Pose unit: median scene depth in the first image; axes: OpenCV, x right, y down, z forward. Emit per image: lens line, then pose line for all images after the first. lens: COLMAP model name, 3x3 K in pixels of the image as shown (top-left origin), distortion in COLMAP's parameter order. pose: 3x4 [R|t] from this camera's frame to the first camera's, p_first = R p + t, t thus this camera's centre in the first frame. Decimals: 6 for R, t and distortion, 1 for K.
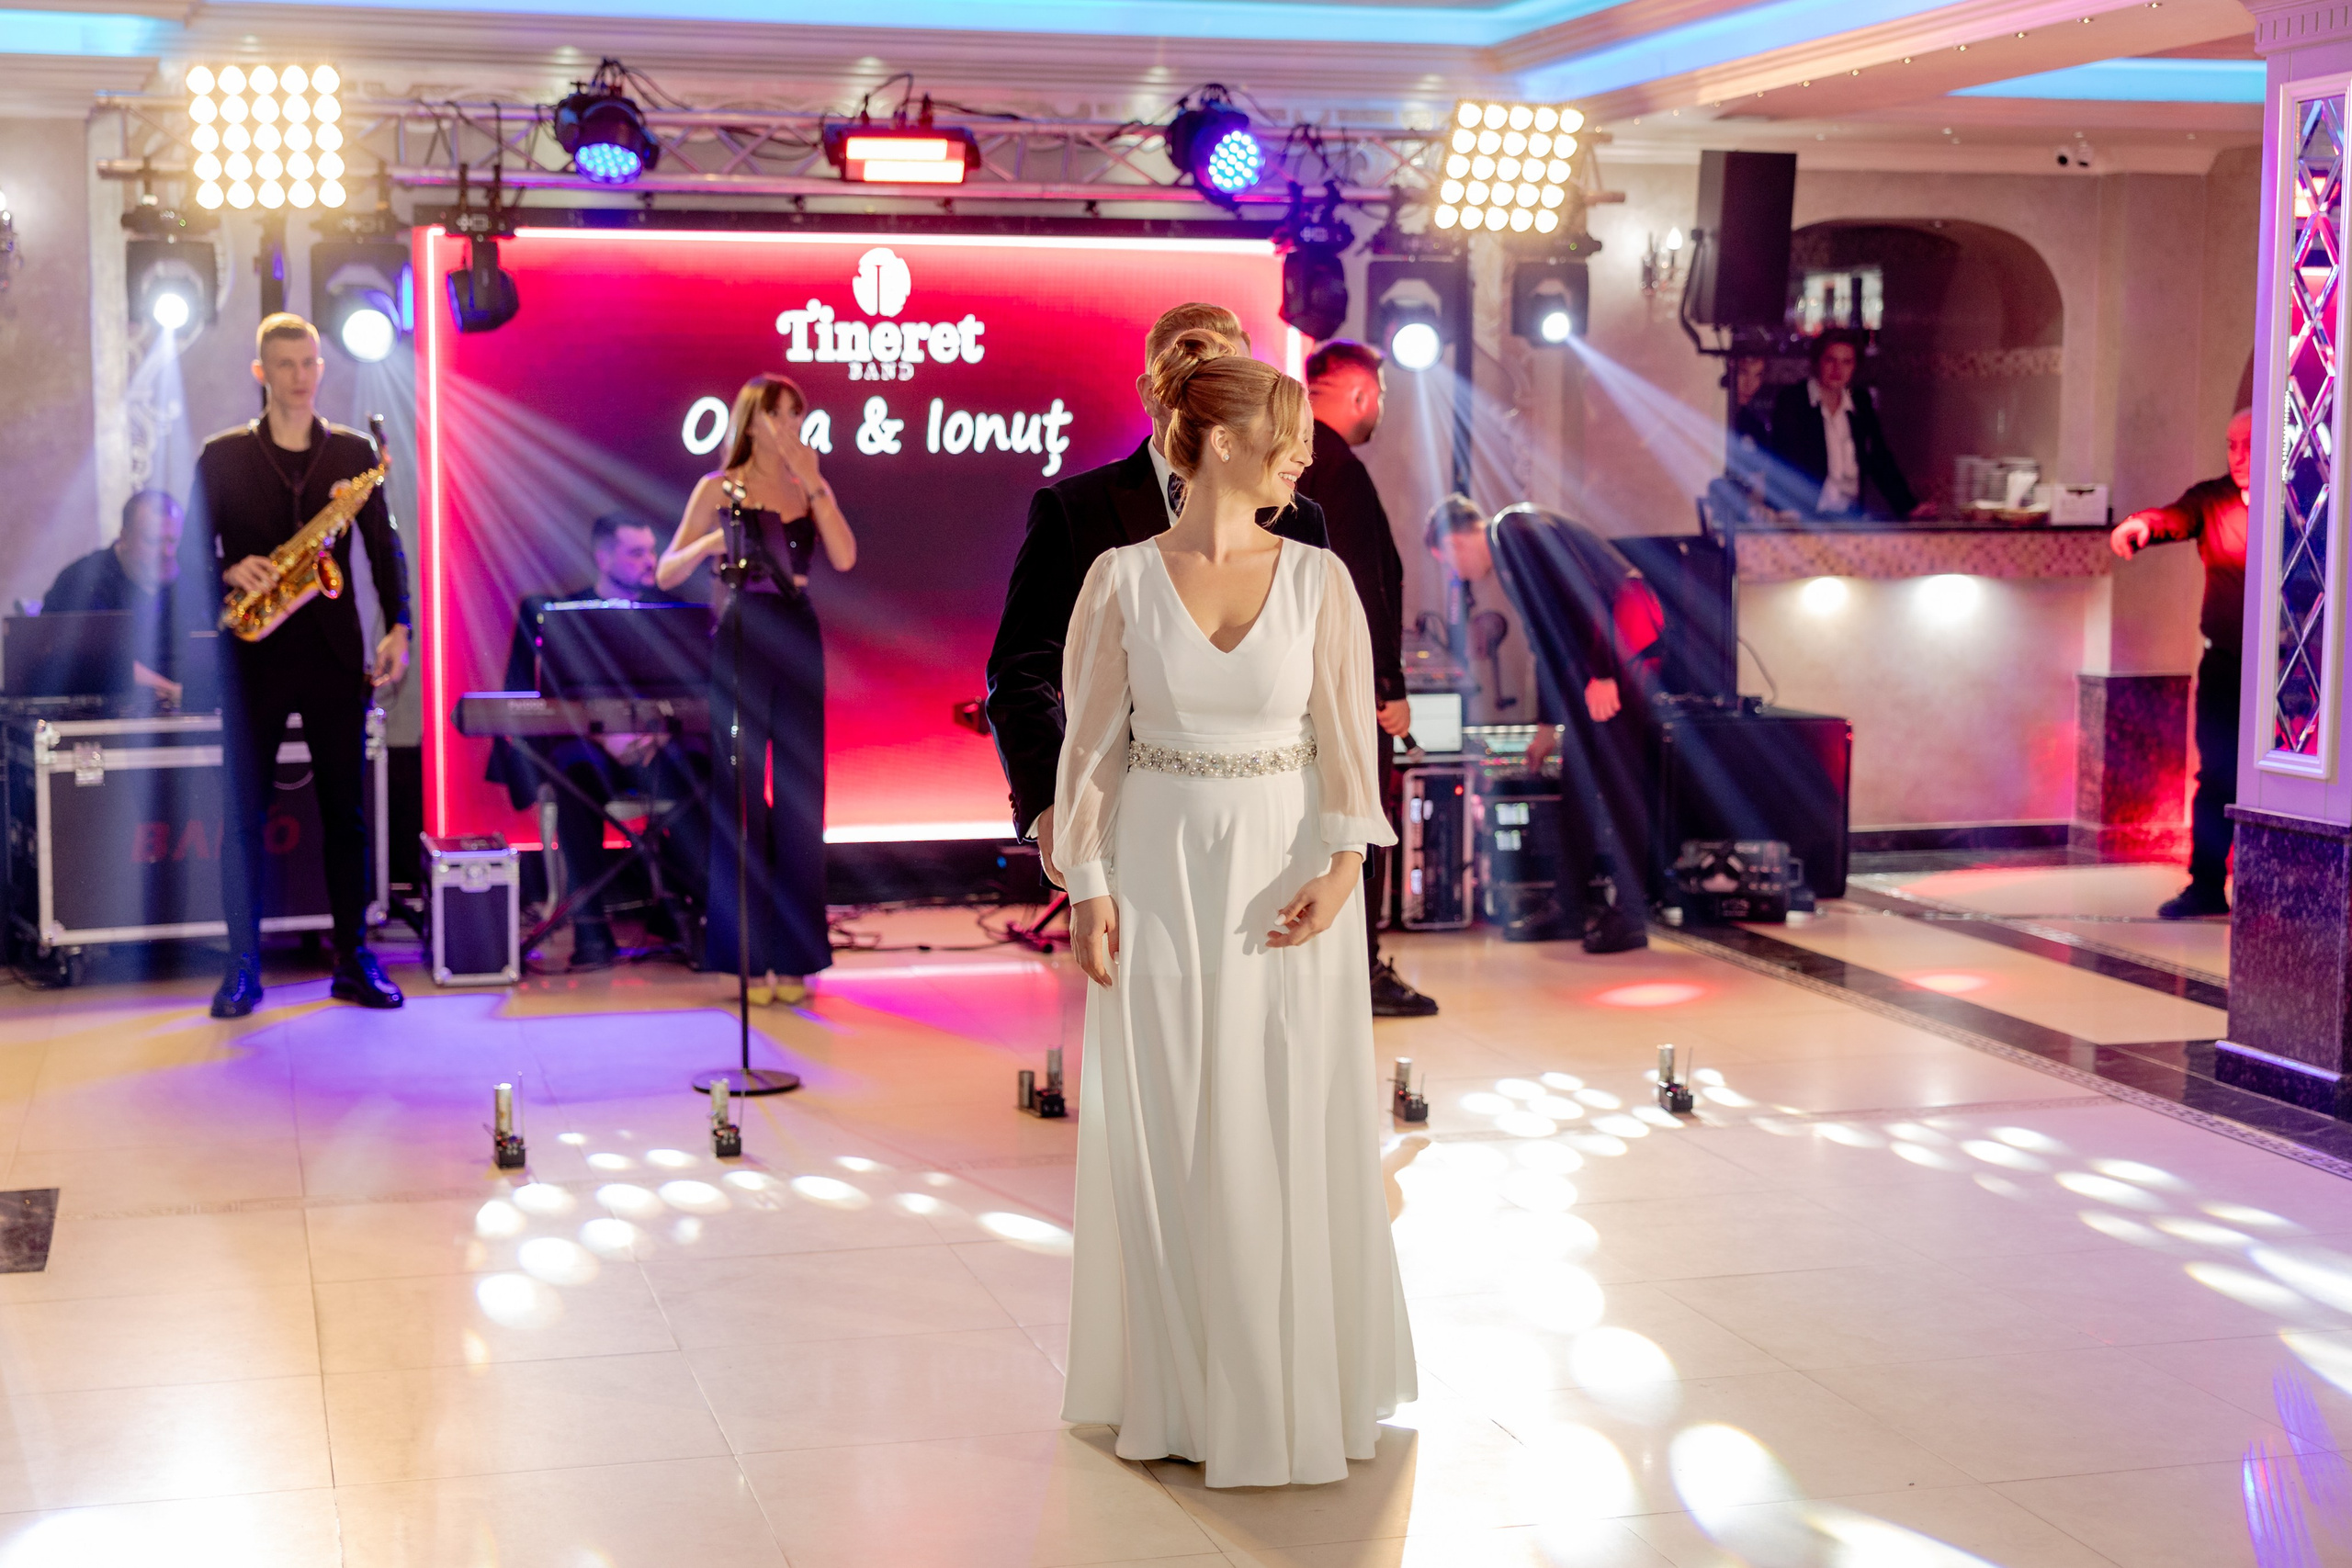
lens RADIAL K [[3197.4, 0, 1089.0], [0, 3197.4, 777.2], [0, 0, 1]] dist [-0.003819, 0.018596]
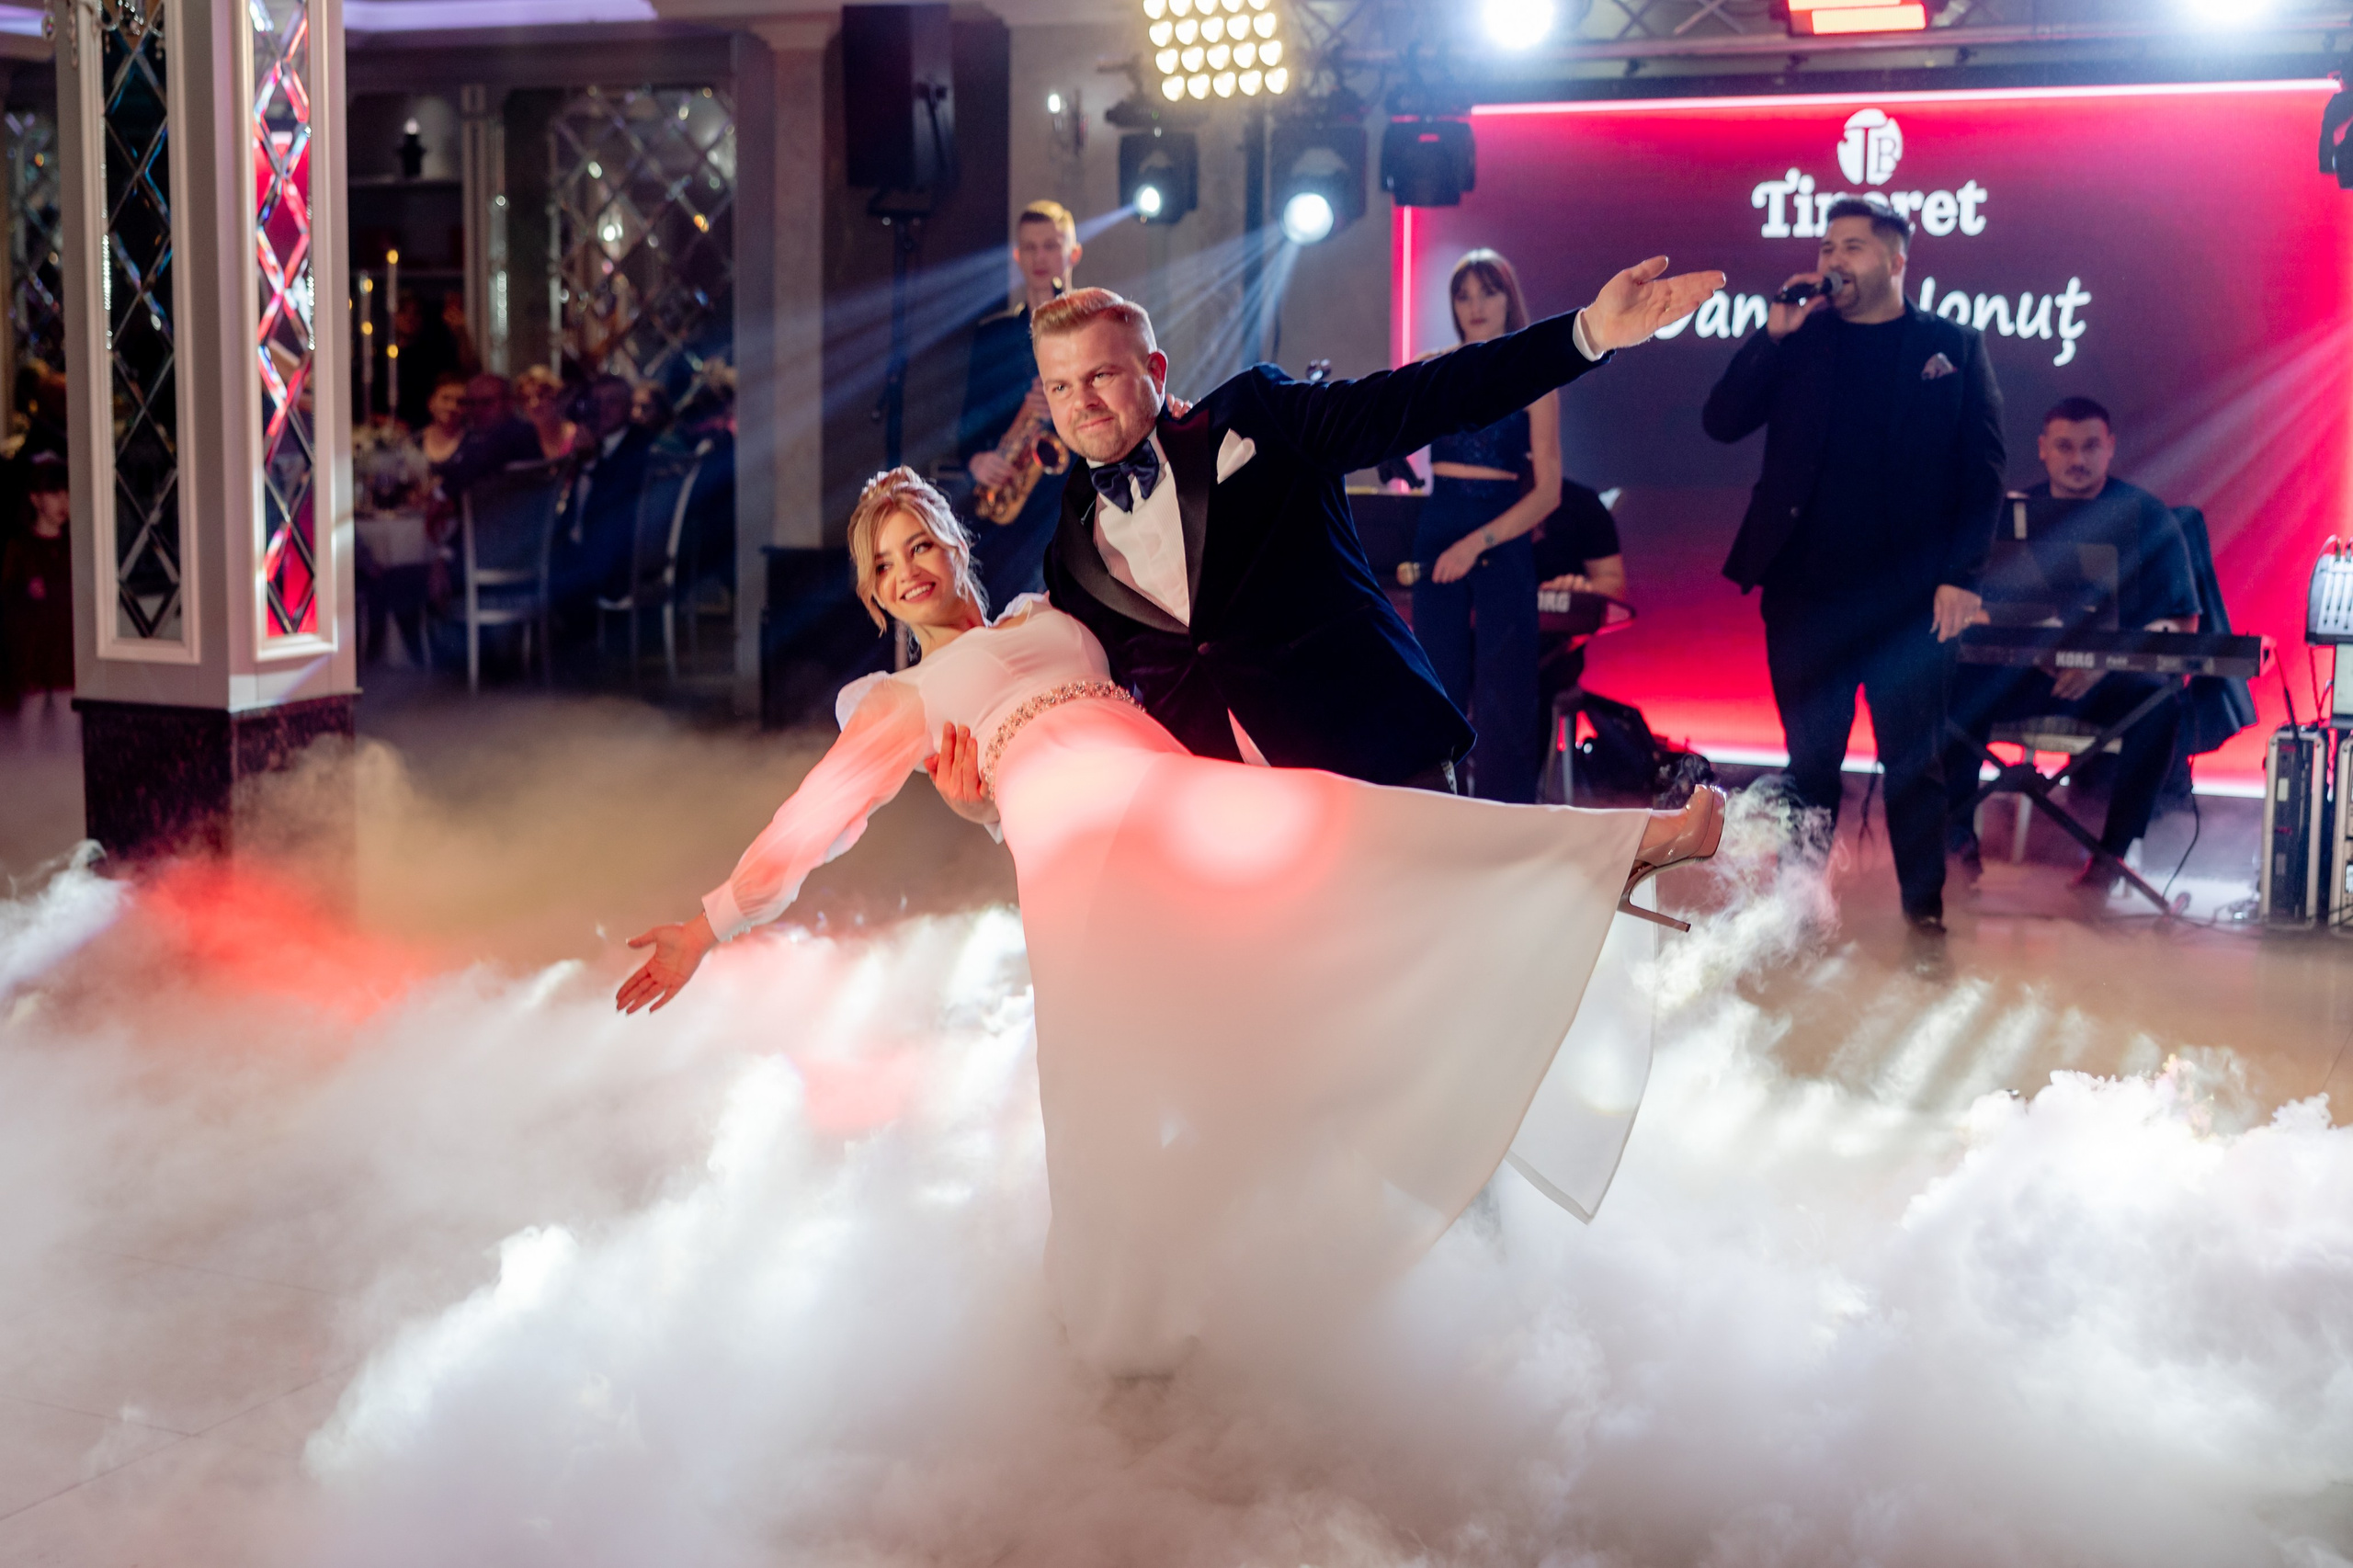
lens RADIAL K [[3157.7, 0, 1054.6], [0, 3157.7, 757.4], [0, 0, 1]] dist [-0.002253, 0.006990]
pose [[0.744130, 0.090646, -0.661857, 0.365940], [-0.073345, 0.995848, 0.053926, -0.015628], [0.663996, 0.008416, 0.747688, 0.190035]]
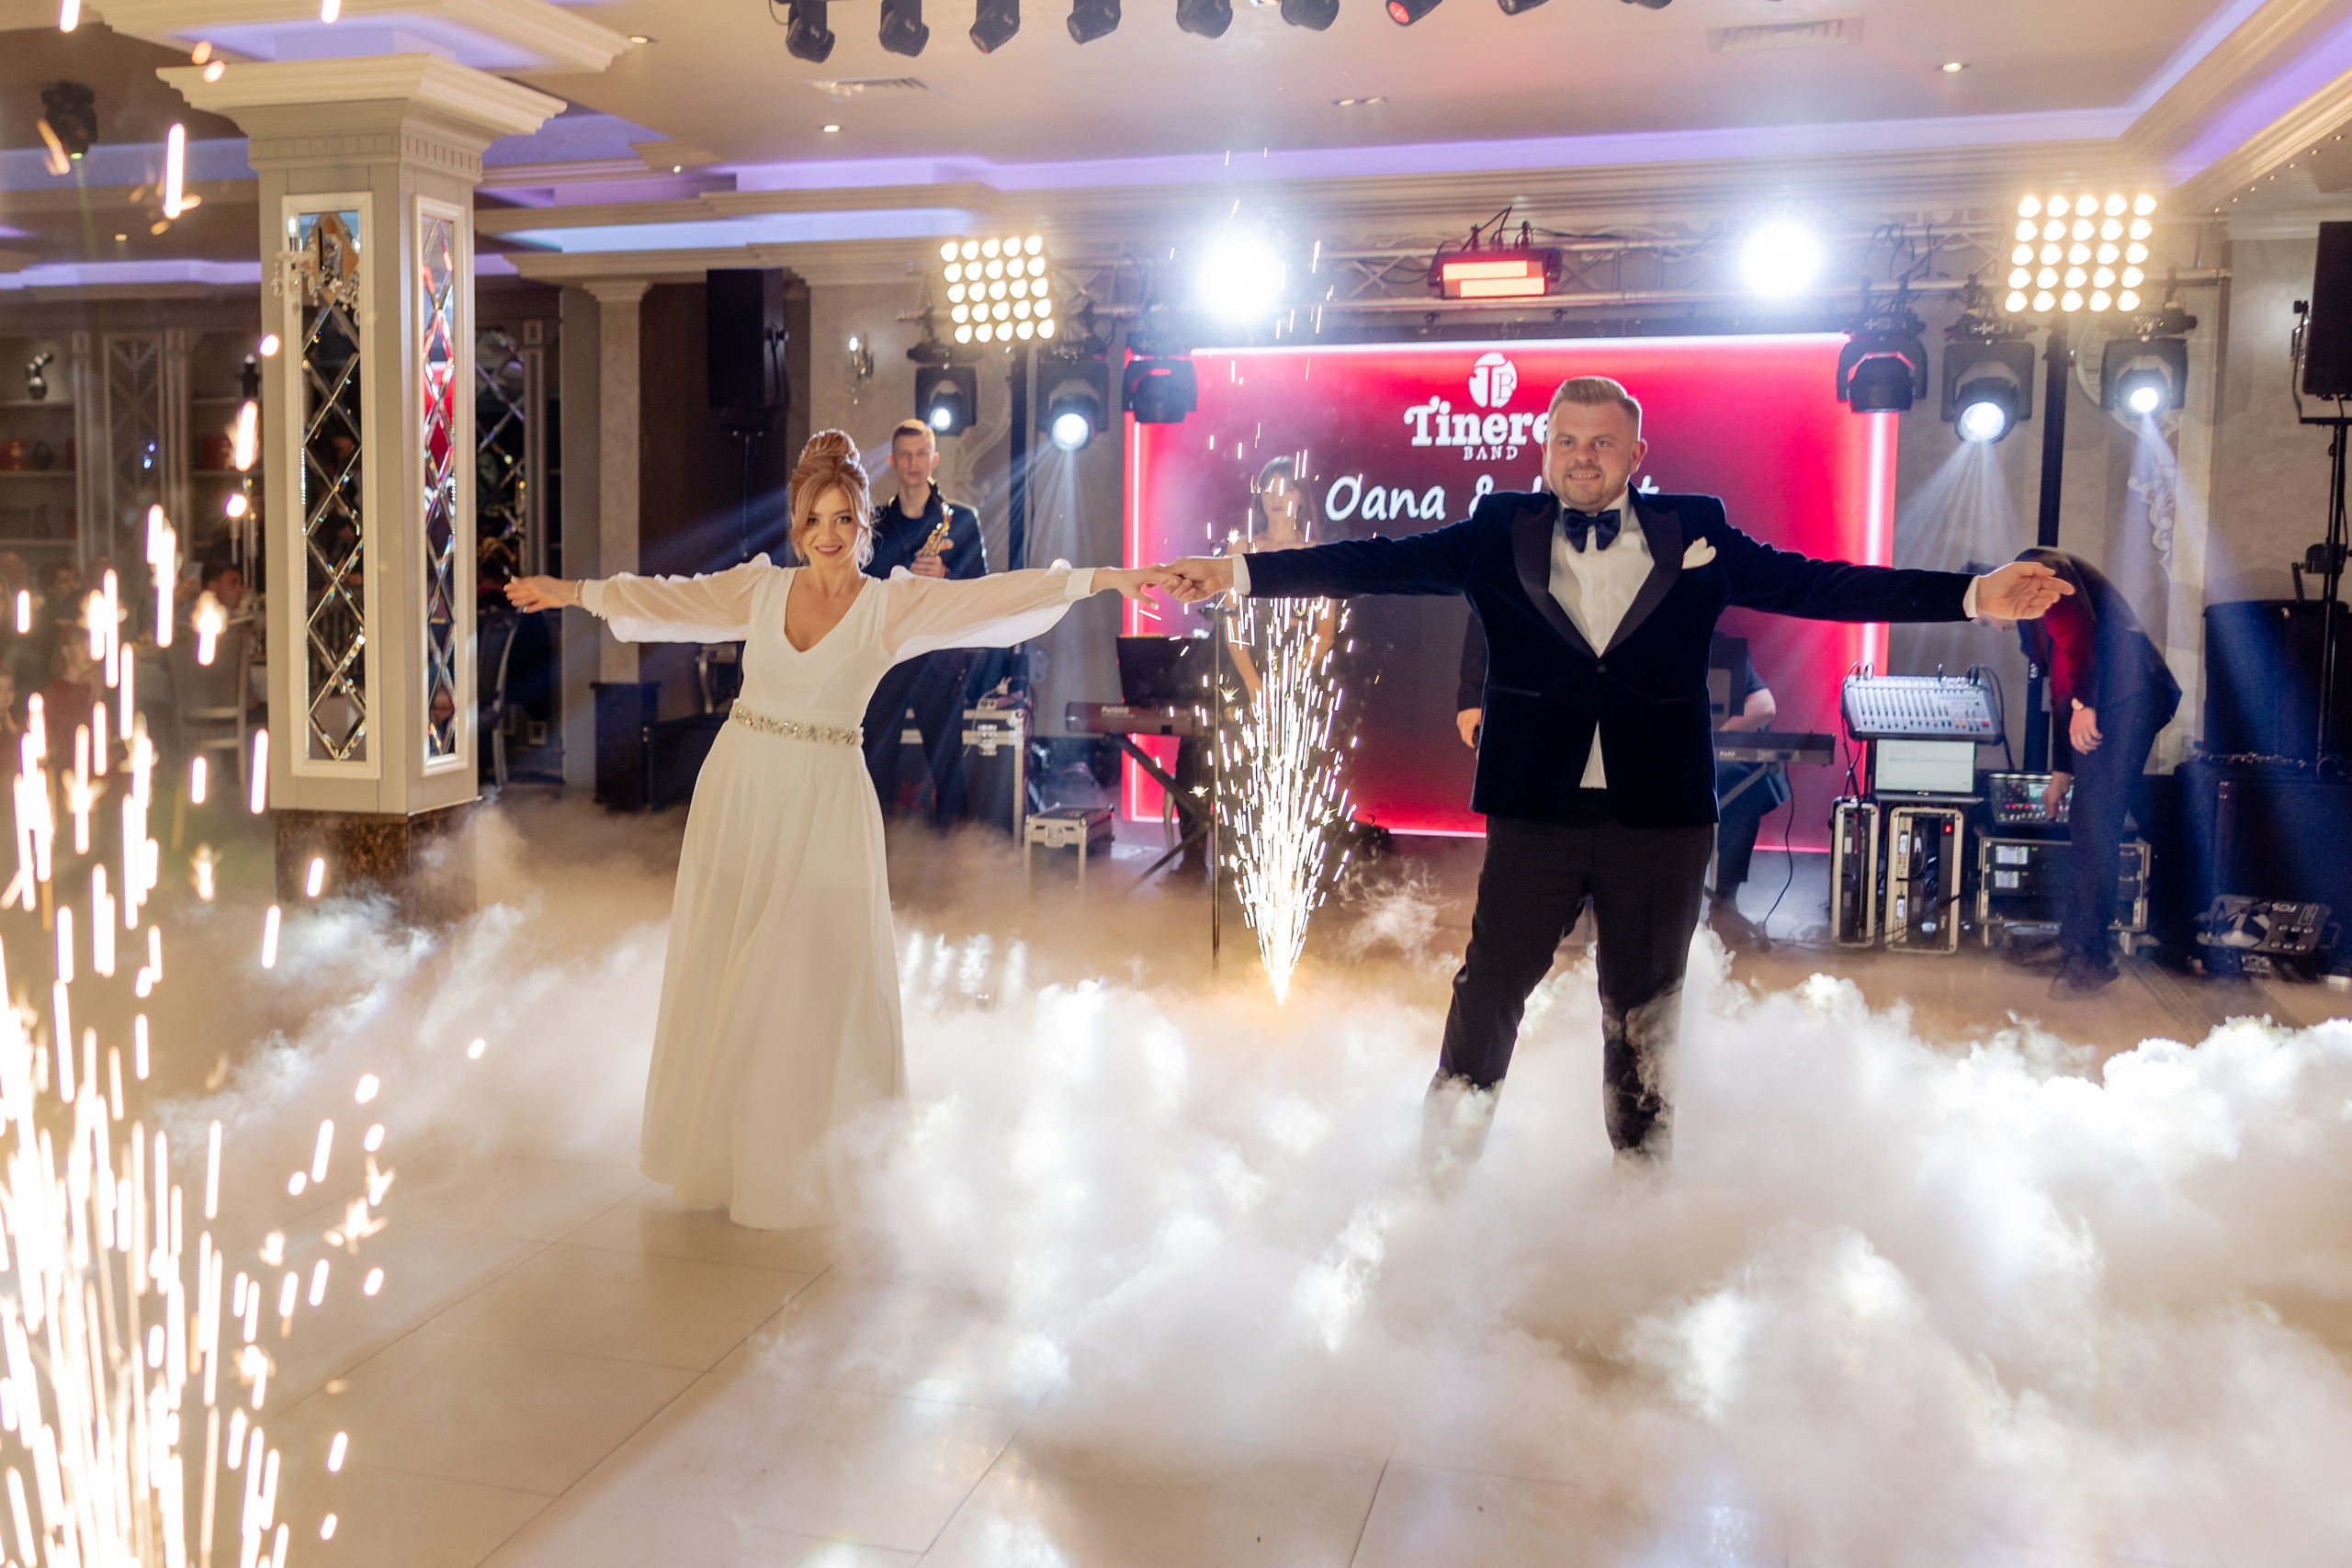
lens RADIAL K [[2438.7, 0, 816.2], [0, 2438.7, 763.0], [0, 0, 1]] dist [0.001037, 0.009992]
pose [[0.819512, 0.056867, -0.570233, 0.262672], [-0.059584, 0.998126, 0.013908, -0.006690], [0.569955, 0.022579, 0.821365, 0.092796]]
